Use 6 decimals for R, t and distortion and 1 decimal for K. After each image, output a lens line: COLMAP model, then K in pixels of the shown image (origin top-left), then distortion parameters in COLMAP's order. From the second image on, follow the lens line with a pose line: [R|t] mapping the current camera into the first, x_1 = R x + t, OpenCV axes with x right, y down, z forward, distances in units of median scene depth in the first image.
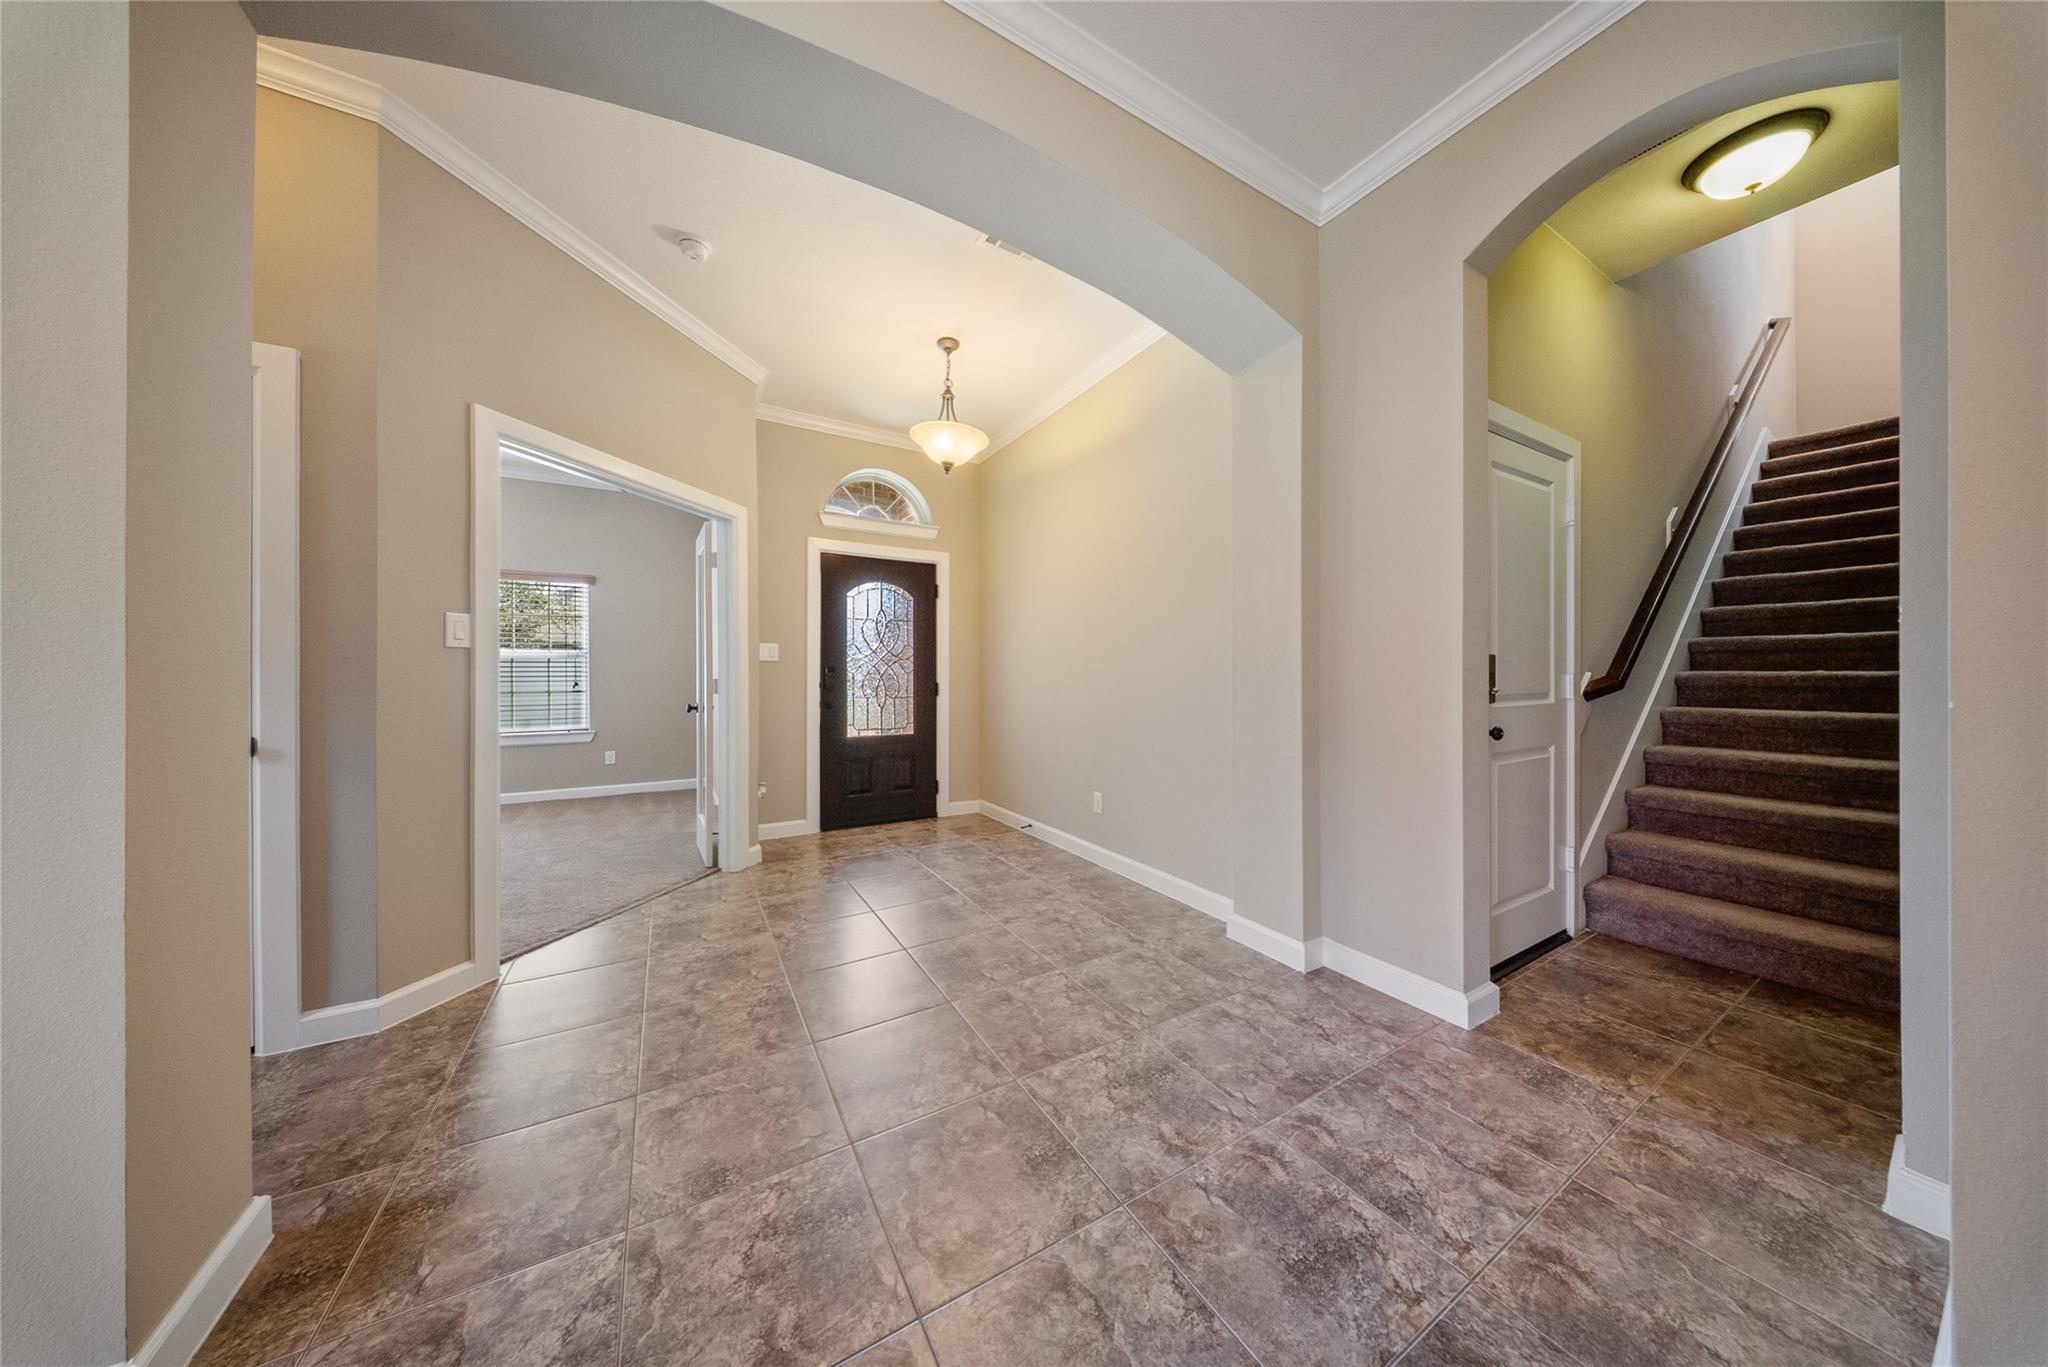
lens RADIAL K [[613.2, 0, 1020.2], [0, 613.2, 672.5], [0, 0, 1]] dist [0.000984, -0.000094]
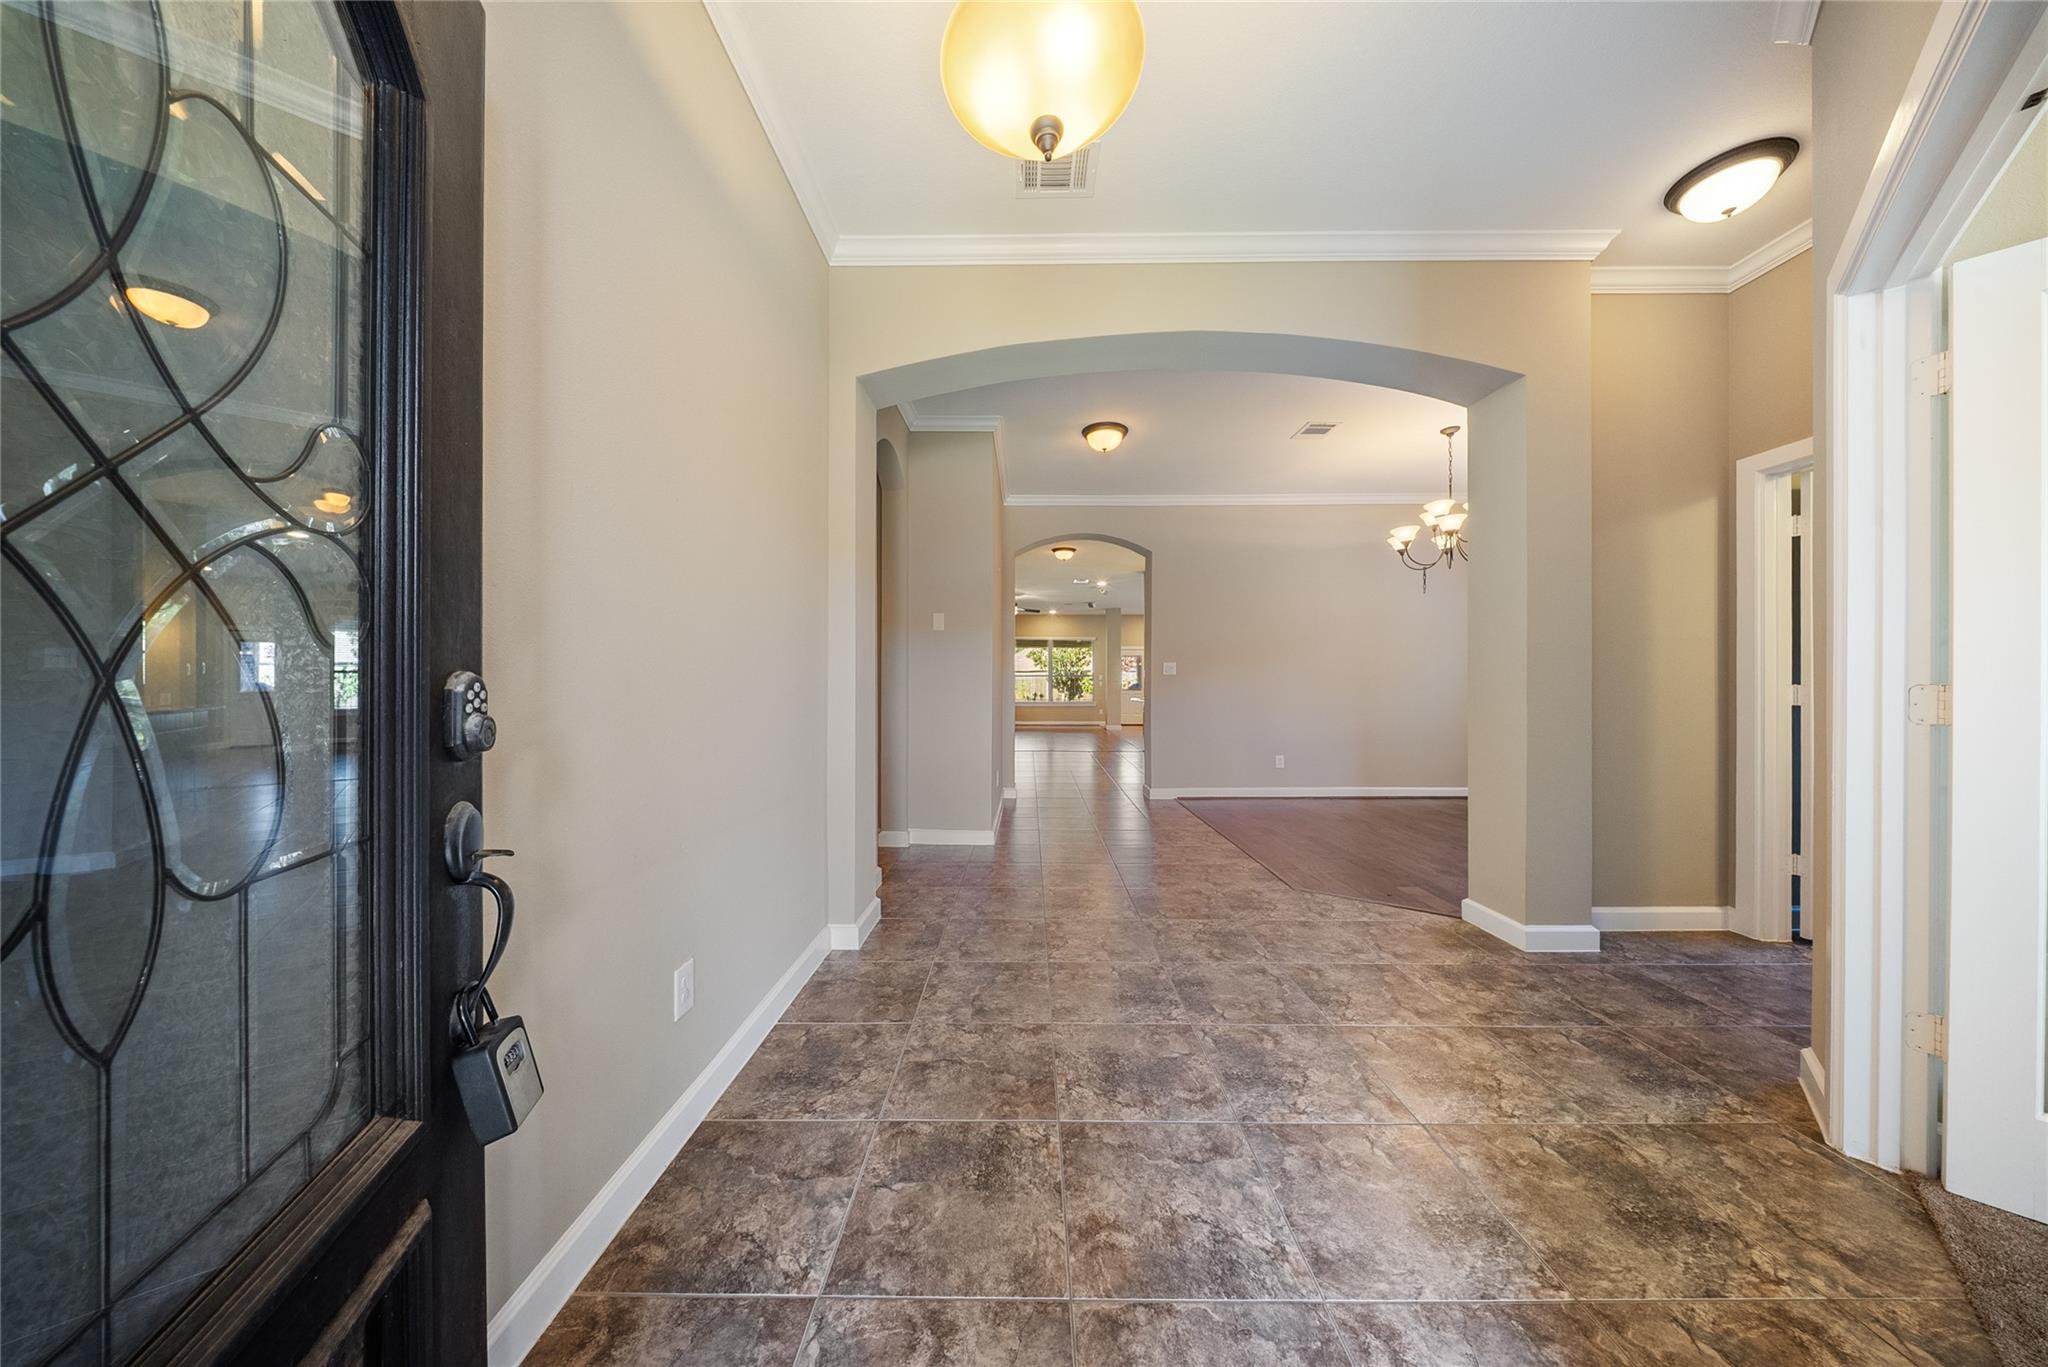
lens RADIAL K [[613.2, 0, 1023.5], [0, 613.2, 685.6], [0, 0, 1]] dist [0.000984, -0.000094]
pose [[-0.860118, 0.000626, 0.510095, -0.366686], [-0.000295, 0.999998, -0.001724, 0.012361], [-0.510096, -0.001633, -0.860116, 1.622986]]
